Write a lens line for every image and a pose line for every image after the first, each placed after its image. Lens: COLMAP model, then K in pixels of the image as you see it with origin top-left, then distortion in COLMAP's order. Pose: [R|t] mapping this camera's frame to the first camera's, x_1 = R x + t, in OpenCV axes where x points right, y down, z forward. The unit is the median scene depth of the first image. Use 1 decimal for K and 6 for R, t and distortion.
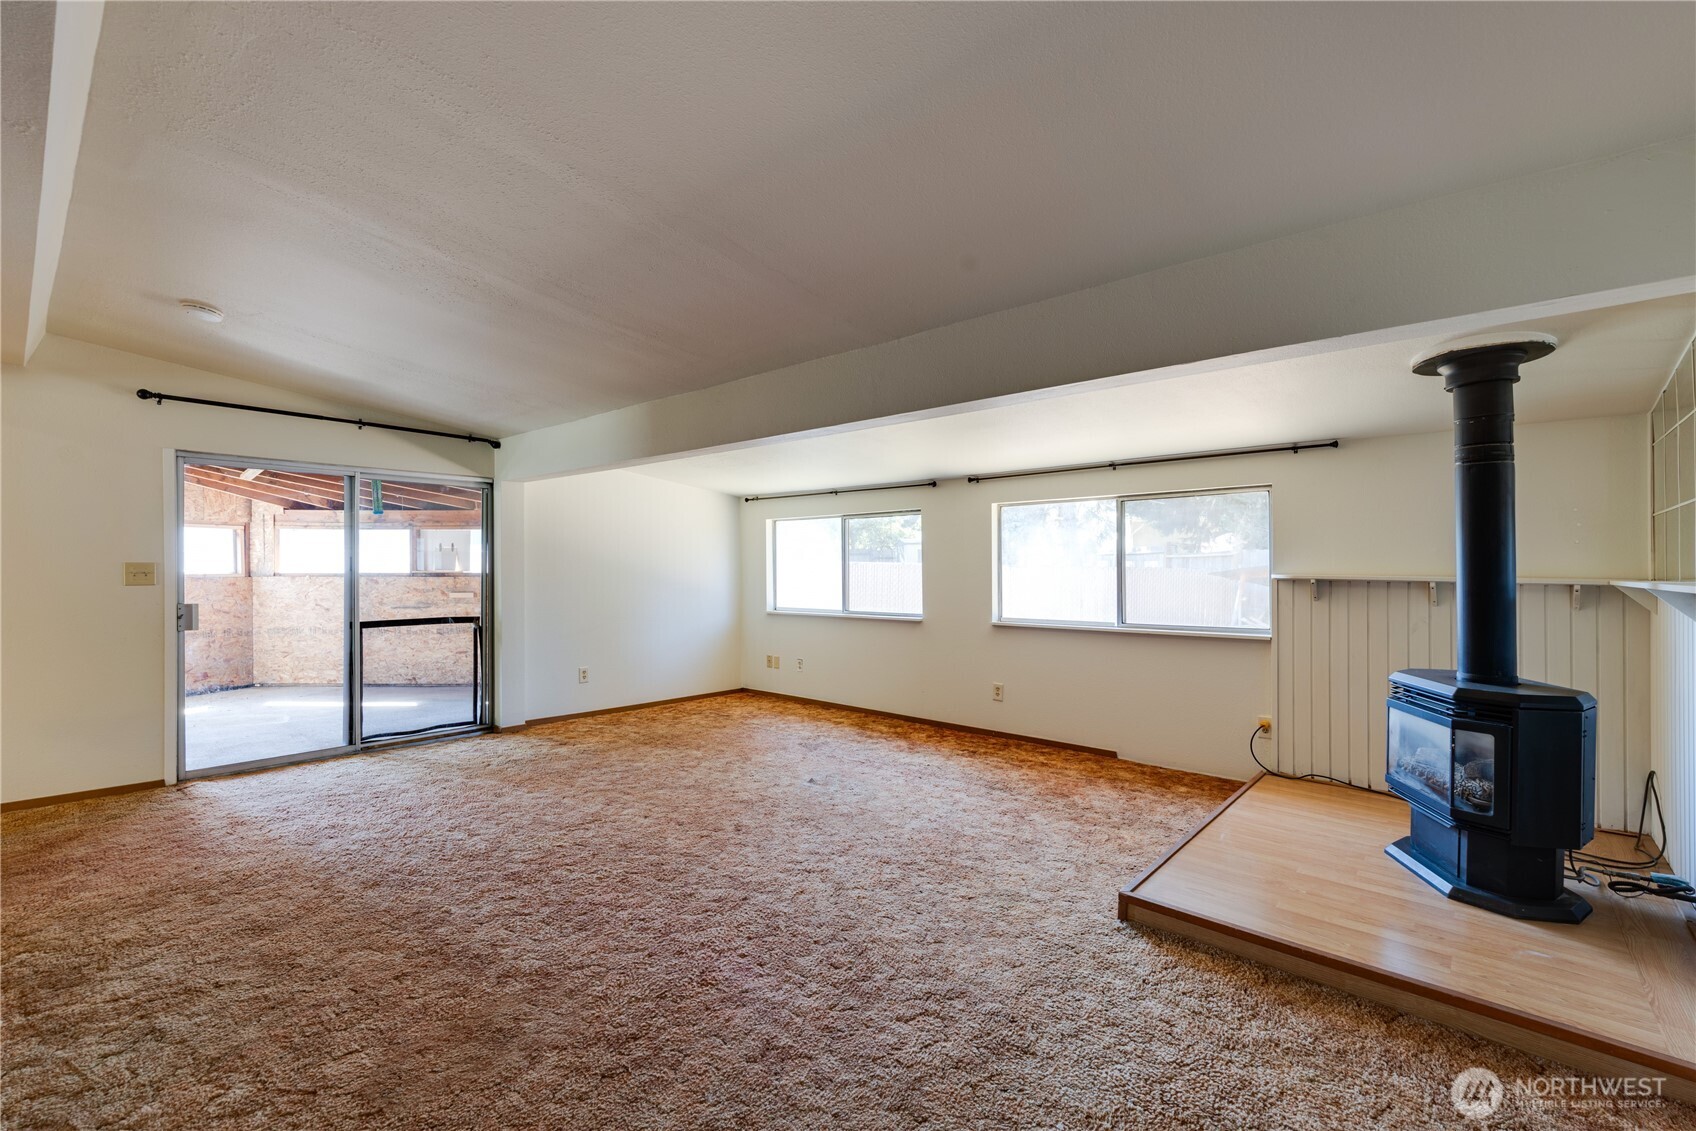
lens RADIAL K [[730.2, 0, 833.0], [0, 730.2, 564.9], [0, 0, 1]] dist [0.022502, -0.000625]
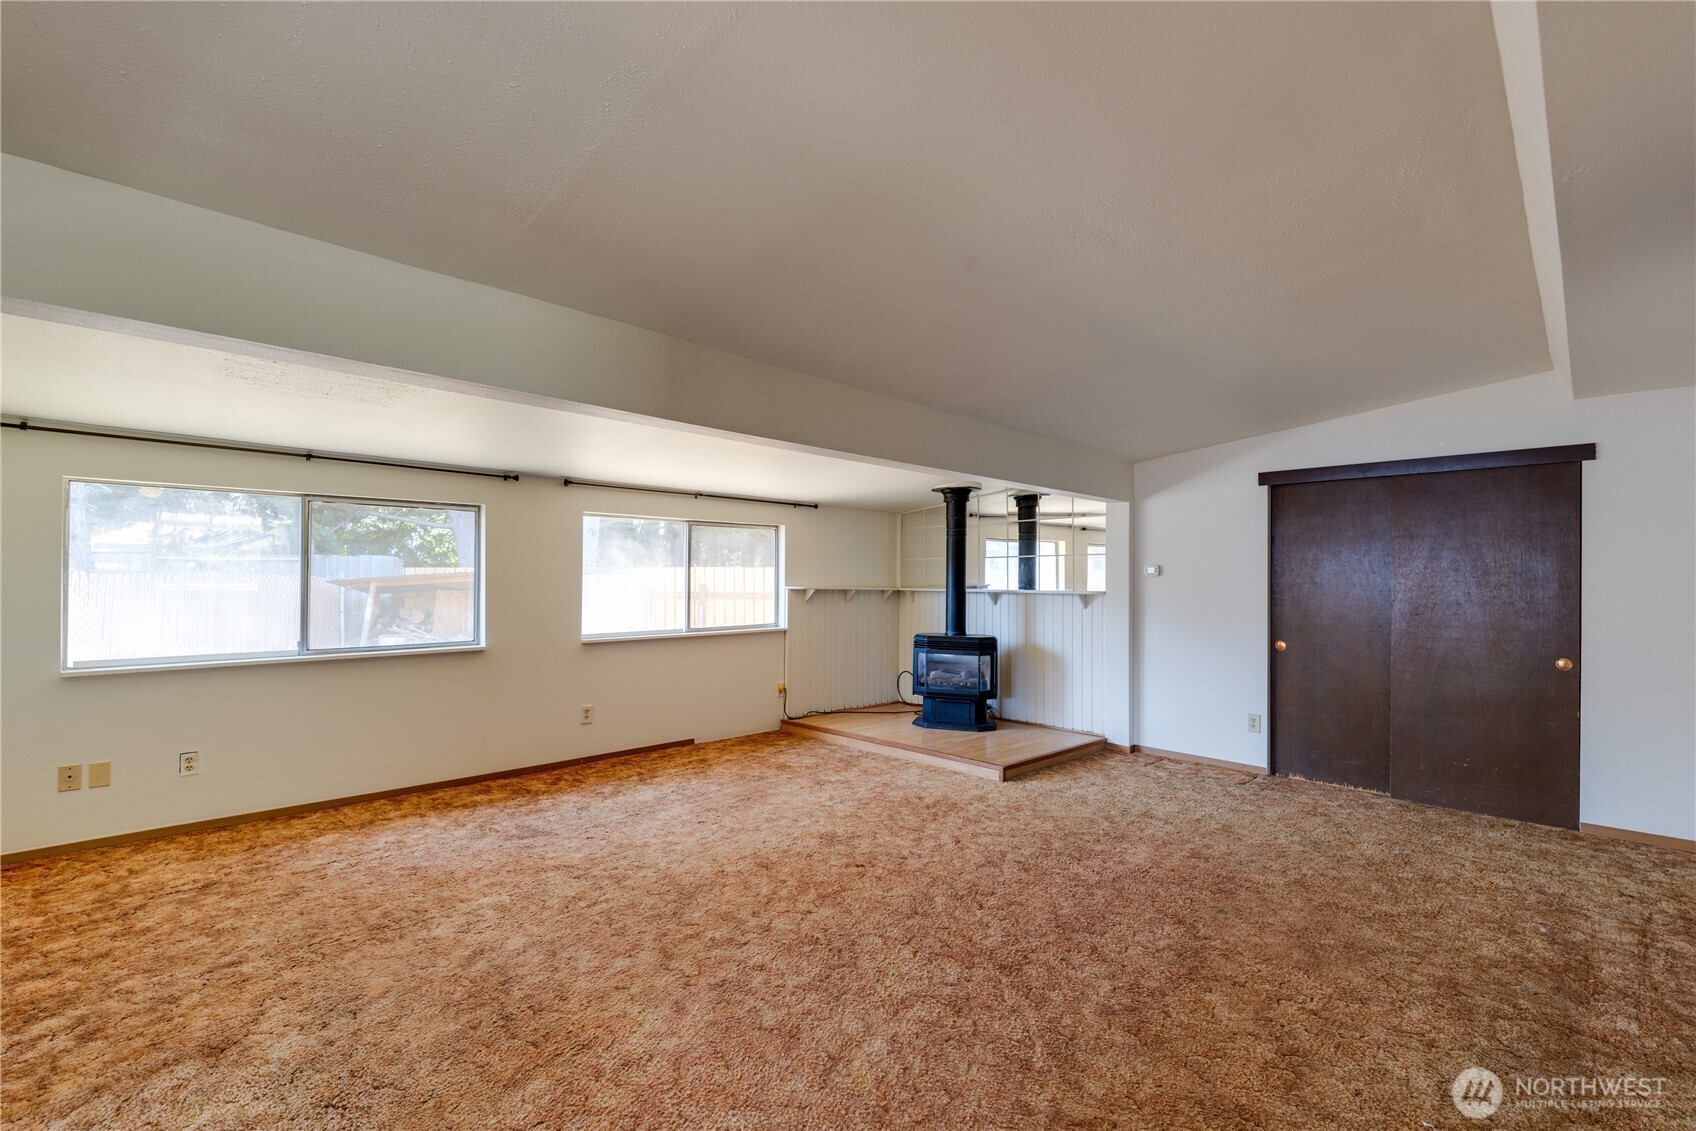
lens RADIAL K [[730.2, 0, 833.0], [0, 730.2, 564.9], [0, 0, 1]] dist [0.022502, -0.000625]
pose [[0.079135, 0.020606, 0.996651, -0.833677], [-0.007378, 0.999771, -0.020085, -0.001643], [-0.996837, -0.005764, 0.079269, 0.749146]]
